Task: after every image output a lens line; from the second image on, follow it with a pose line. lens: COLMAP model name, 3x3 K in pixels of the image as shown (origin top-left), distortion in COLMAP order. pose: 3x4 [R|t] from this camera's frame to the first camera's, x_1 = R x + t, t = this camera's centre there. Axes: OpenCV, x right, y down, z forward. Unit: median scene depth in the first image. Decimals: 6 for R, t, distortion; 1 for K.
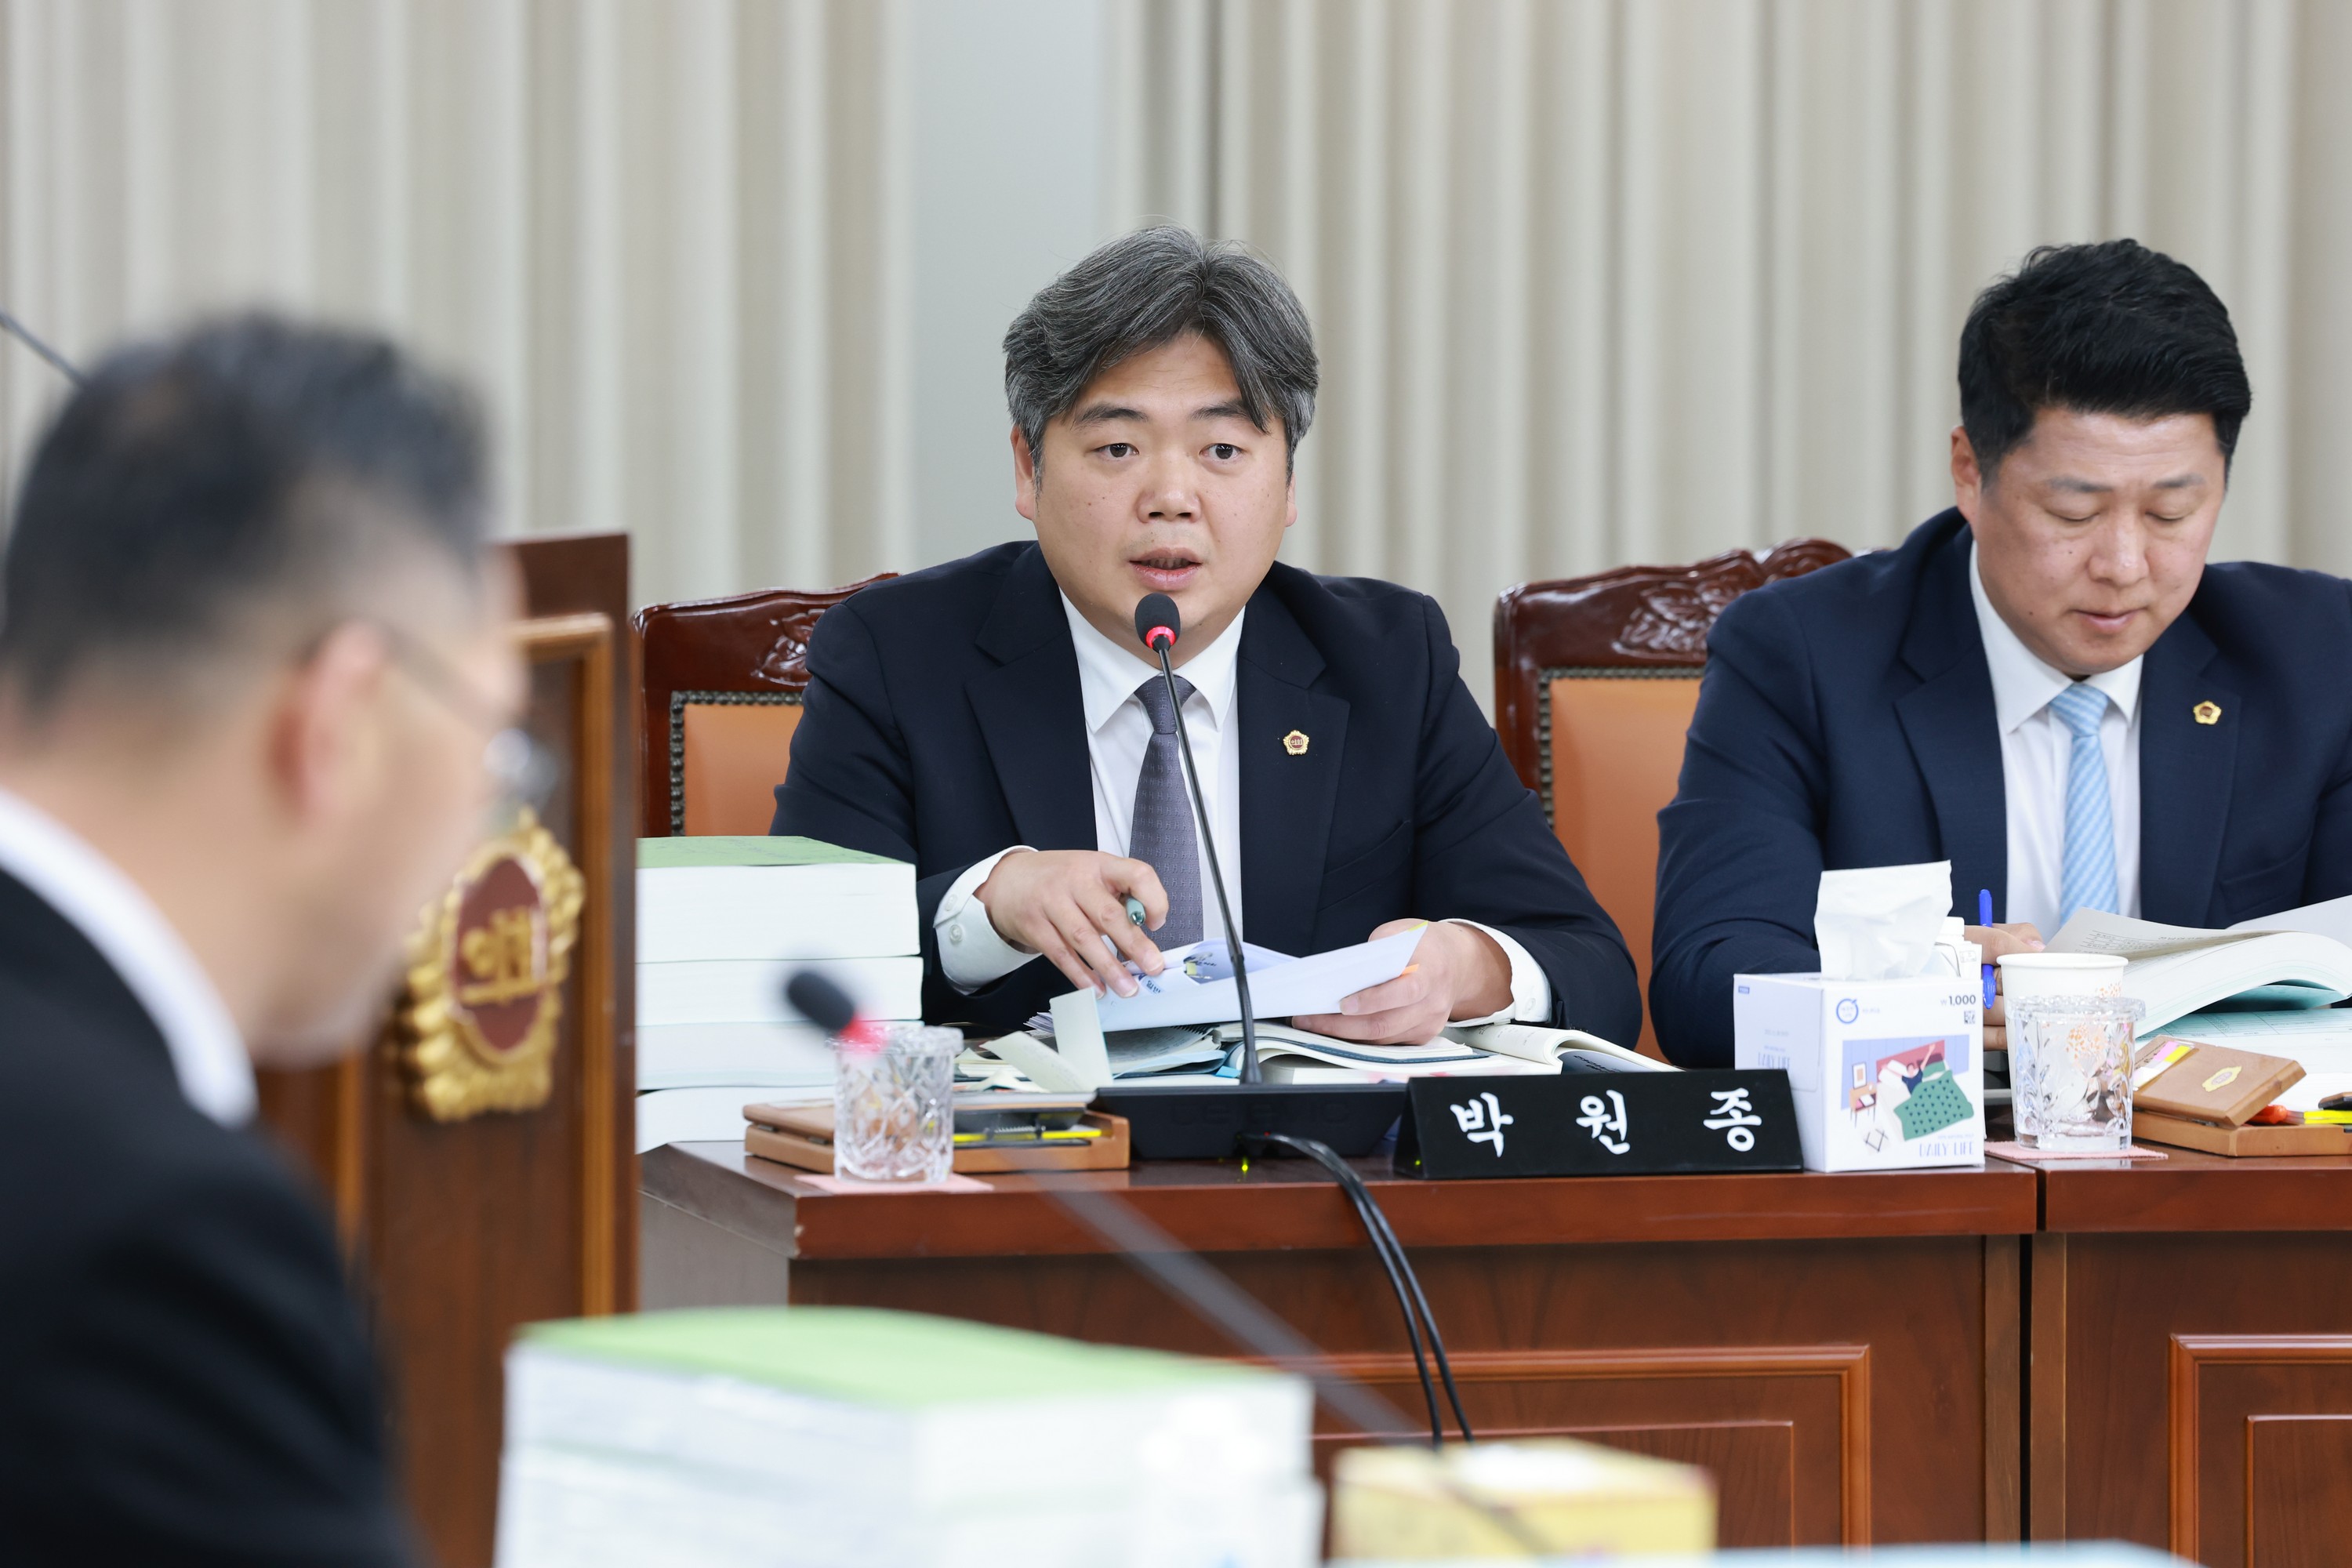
lens RADIAL K [[12059.7, 0, 1176.0], [0, 12059.7, 784.0], [0, 0, 1]] dist [1.198526, 6.103386]
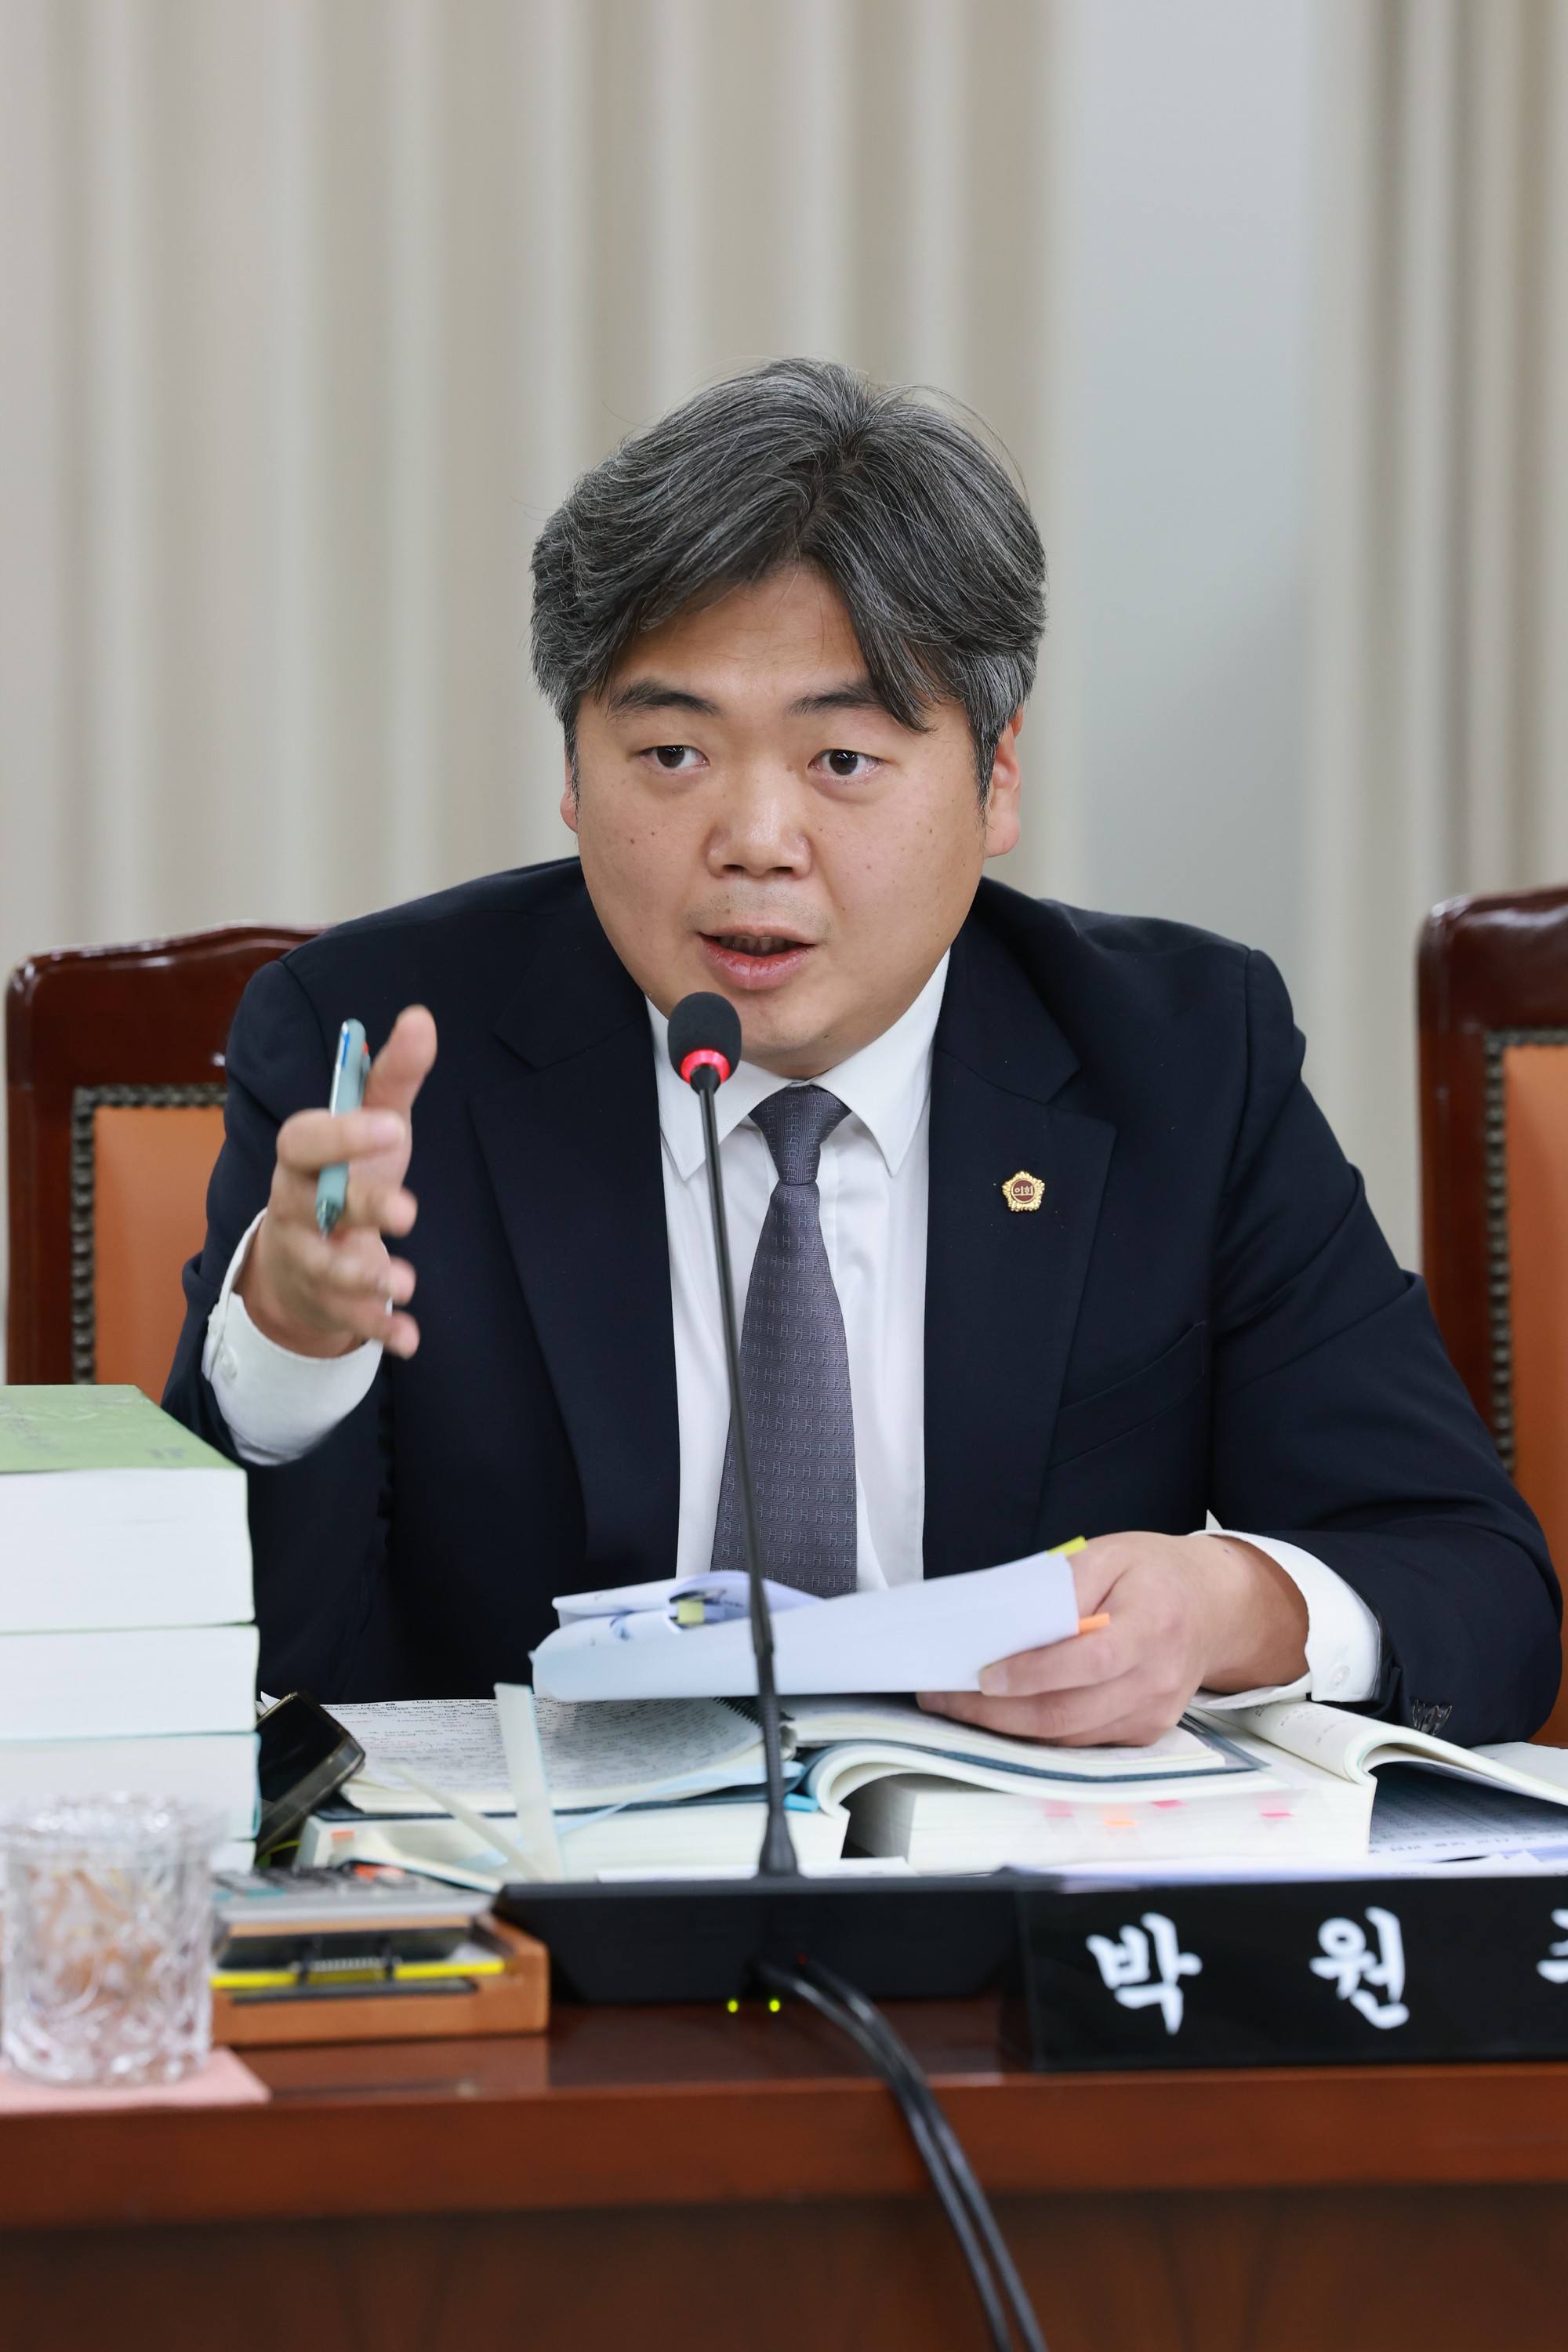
lens RADIAL K [[12059.7, 0, 784.0], [0, 12059.7, 1176.0], [0, 0, 1]] dist [1.198526, 6.103386]
pose [[0.996515, 0.005275, -0.083244, 0.055512], [-0.002193, 0.999310, 0.037078, -0.030630], [0.083382, -0.036767, 0.995839, 0.422597]]
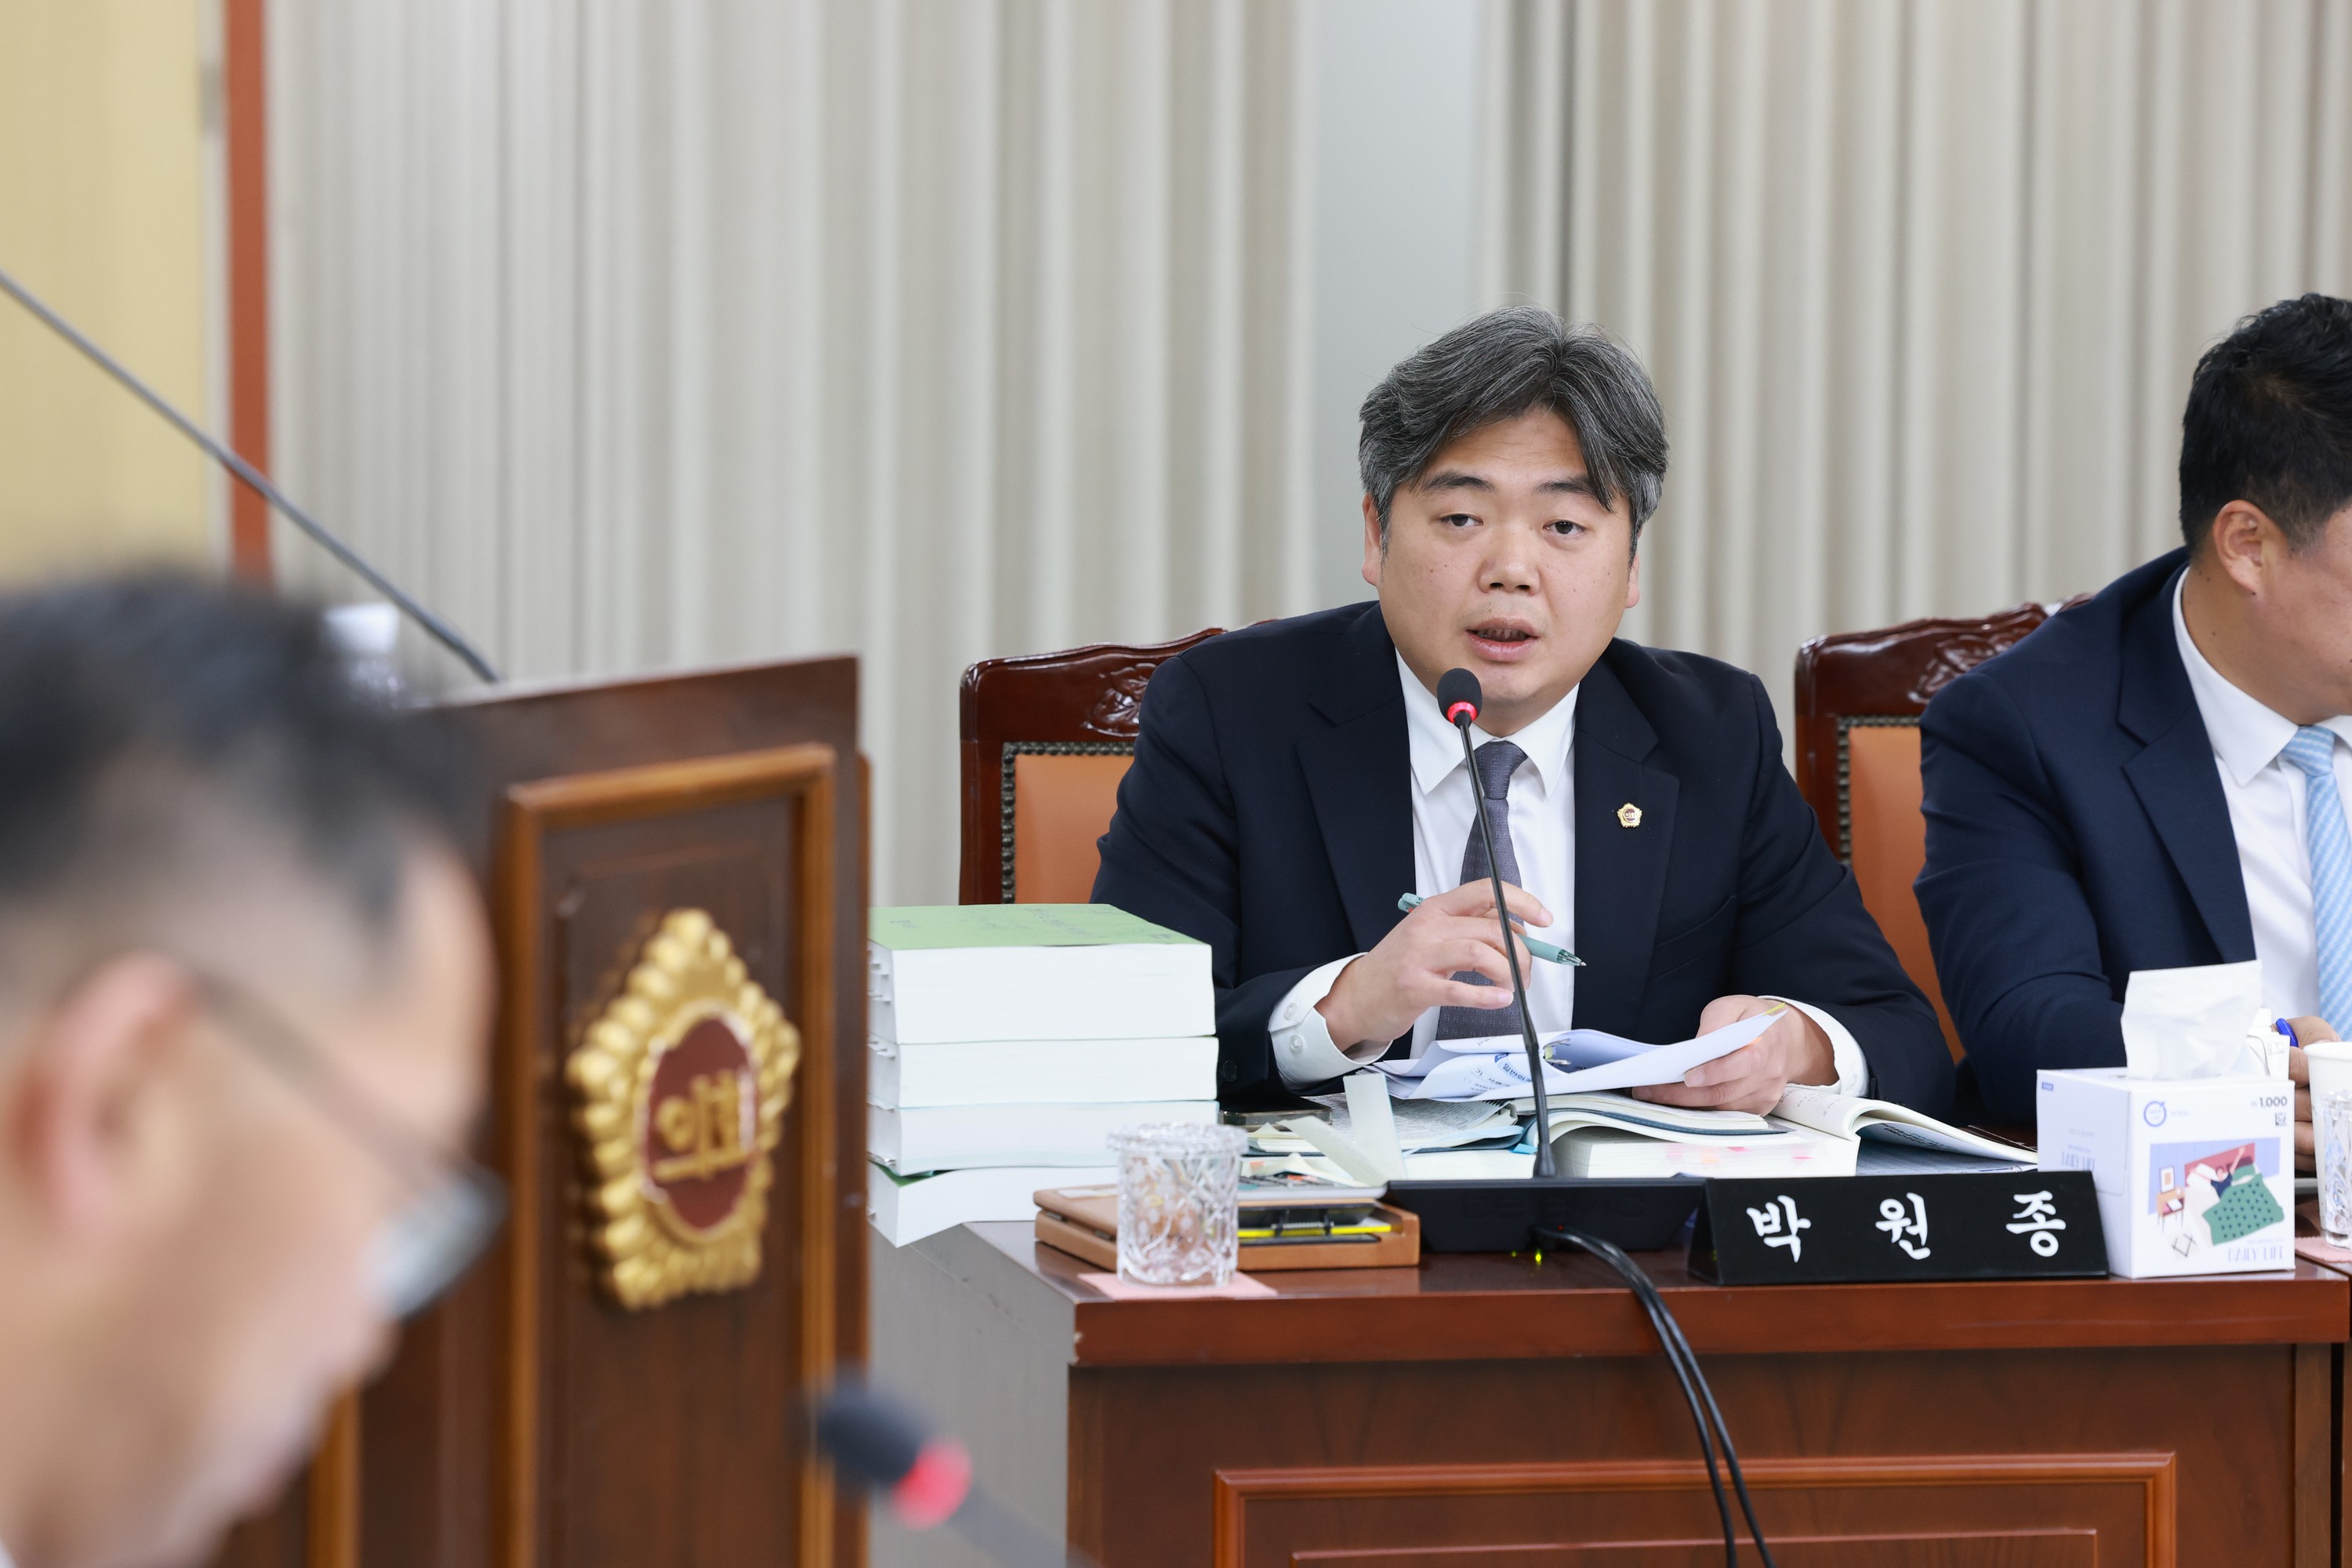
lens RADIAL K [[8597.5, 0, 1176.0], [0, 8597.5, 784.0], [0, 0, 1]] dist [0.456256, 4.765991]
pose [[0.998937, 0.007270, -0.045520, 0.008013], [-0.006490, 0.999830, 0.017249, -0.019437], [0.045638, -0.016935, 0.998815, 0.296378]]
